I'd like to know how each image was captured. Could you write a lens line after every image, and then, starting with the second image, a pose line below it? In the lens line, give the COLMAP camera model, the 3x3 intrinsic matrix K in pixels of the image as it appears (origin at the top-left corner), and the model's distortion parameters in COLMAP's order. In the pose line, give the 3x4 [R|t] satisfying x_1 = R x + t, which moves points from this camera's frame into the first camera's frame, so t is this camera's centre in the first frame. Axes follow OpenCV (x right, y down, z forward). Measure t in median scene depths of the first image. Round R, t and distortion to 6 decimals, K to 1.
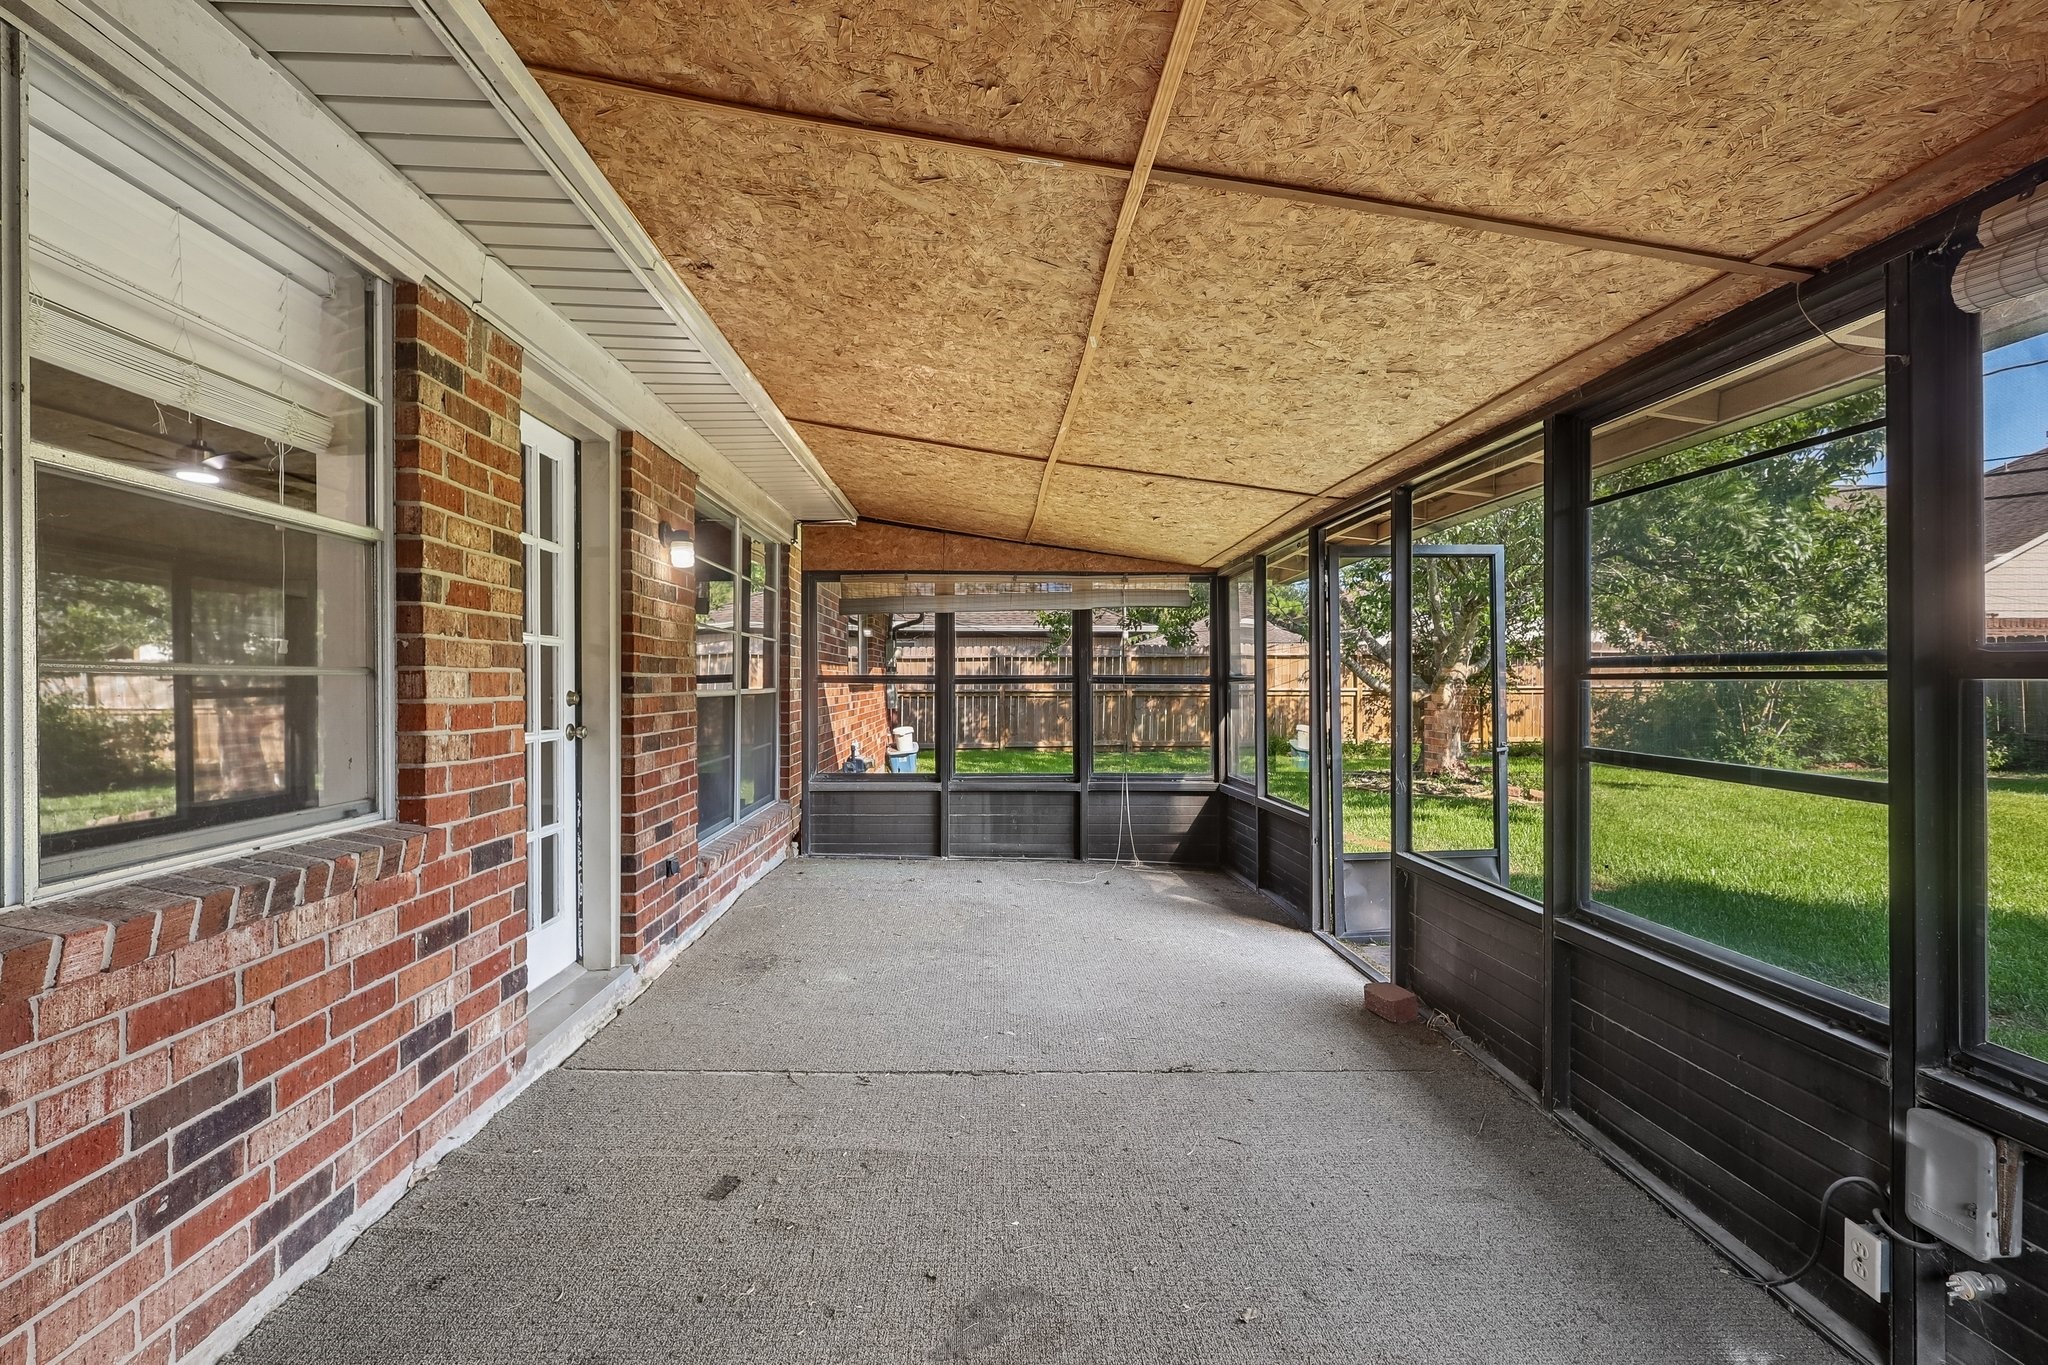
lens RADIAL K [[975.5, 0, 1019.5], [0, 975.5, 684.5], [0, 0, 1]] dist [-0.001161, 0.000667]
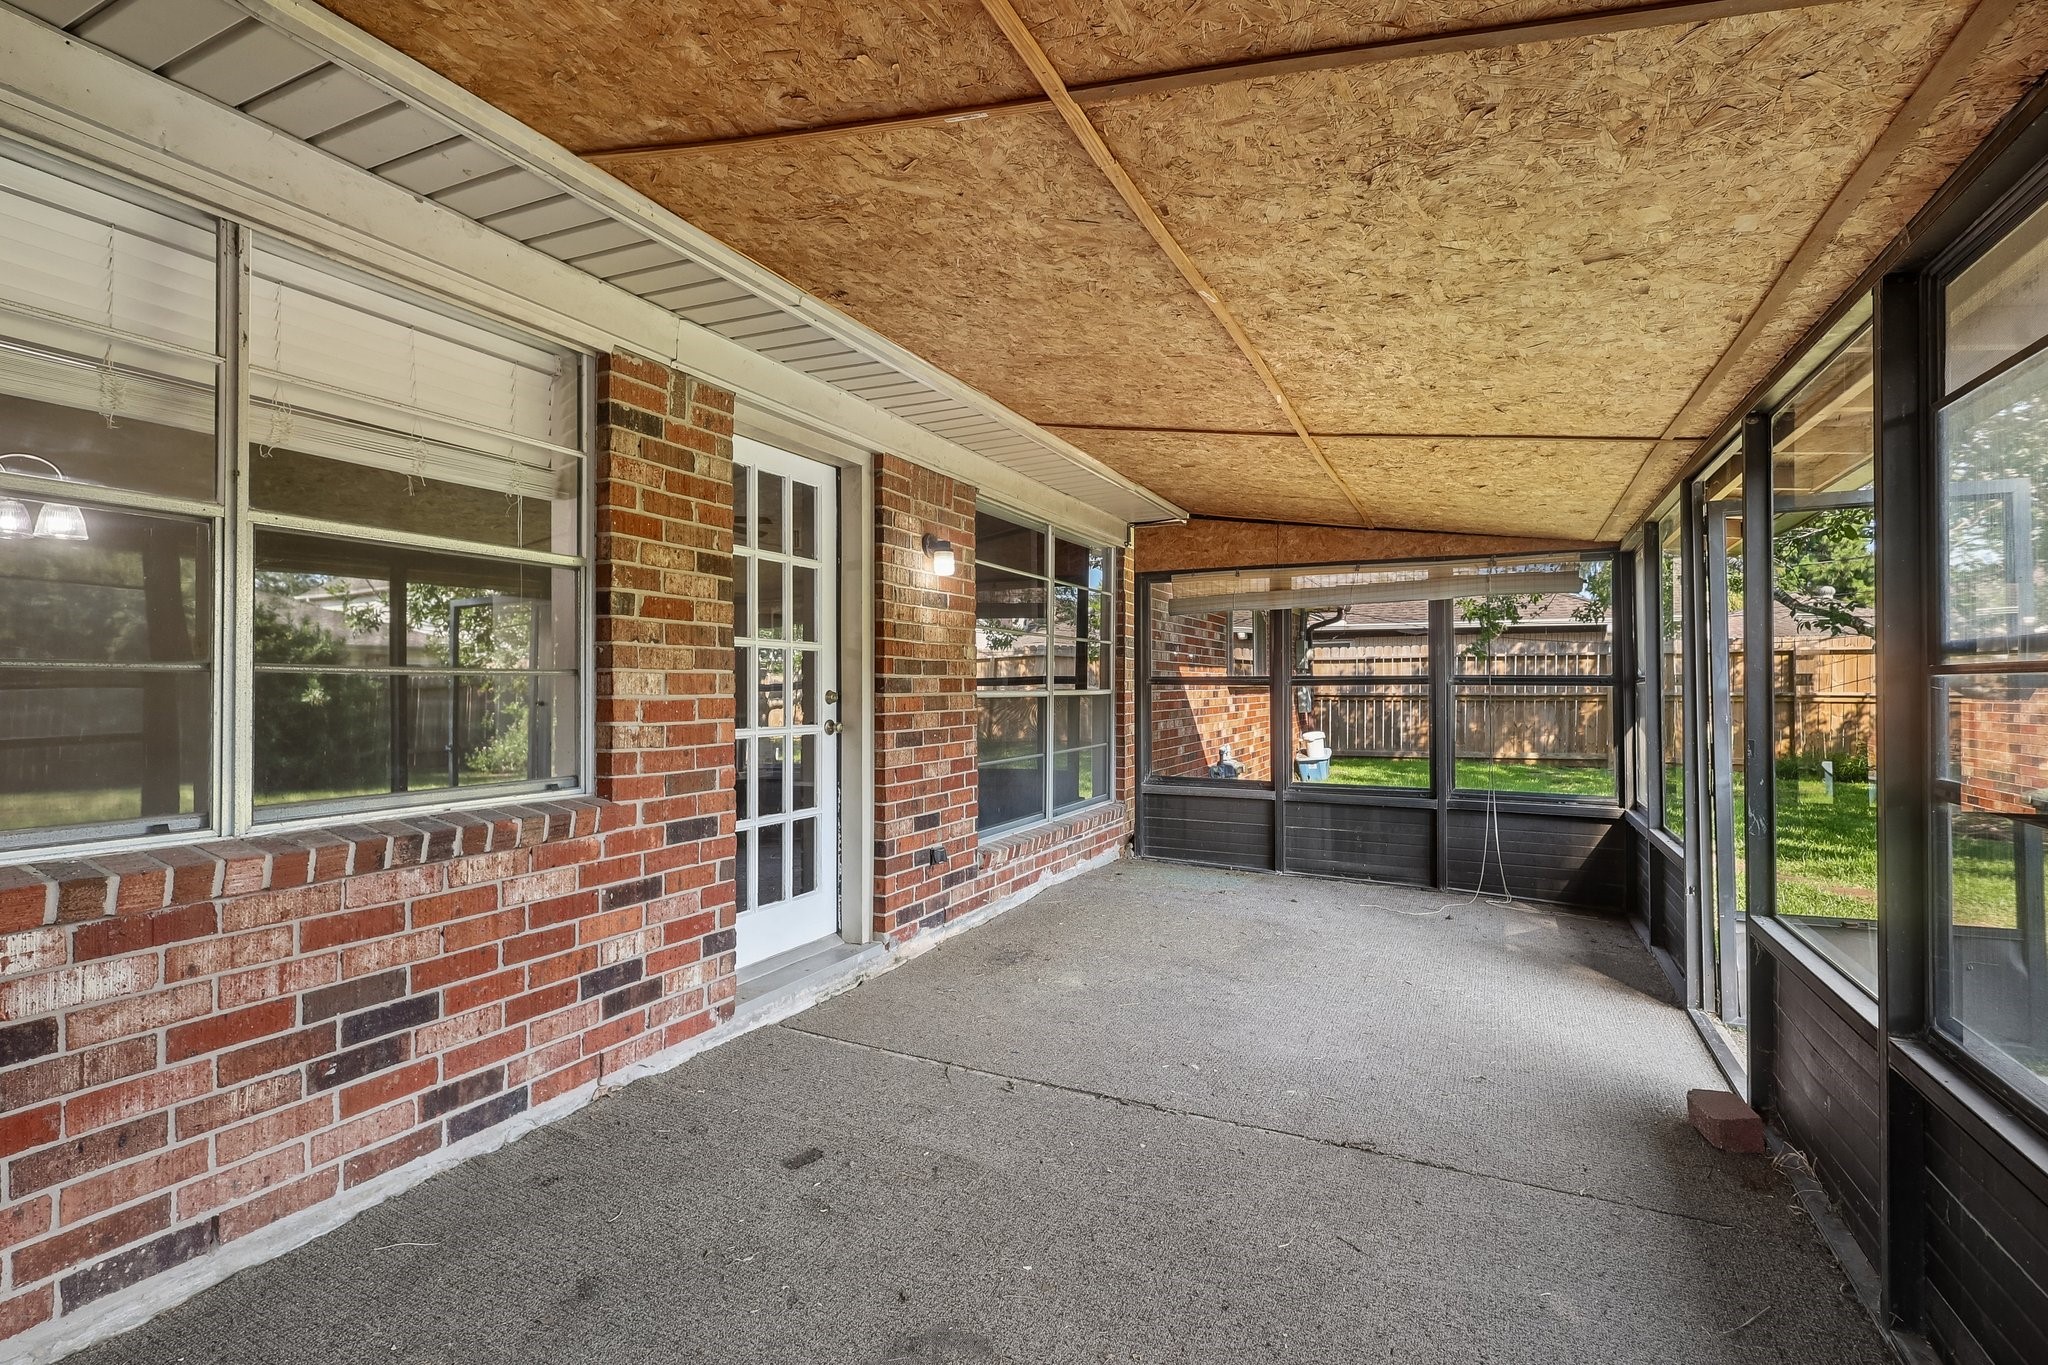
lens RADIAL K [[975.5, 0, 1021.0], [0, 975.5, 675.9], [0, 0, 1]] dist [-0.001161, 0.000667]
pose [[0.885659, -0.004875, -0.464310, 0.359563], [-0.000863, 0.999926, -0.012145, 0.004531], [0.464335, 0.011157, 0.885589, 0.150597]]
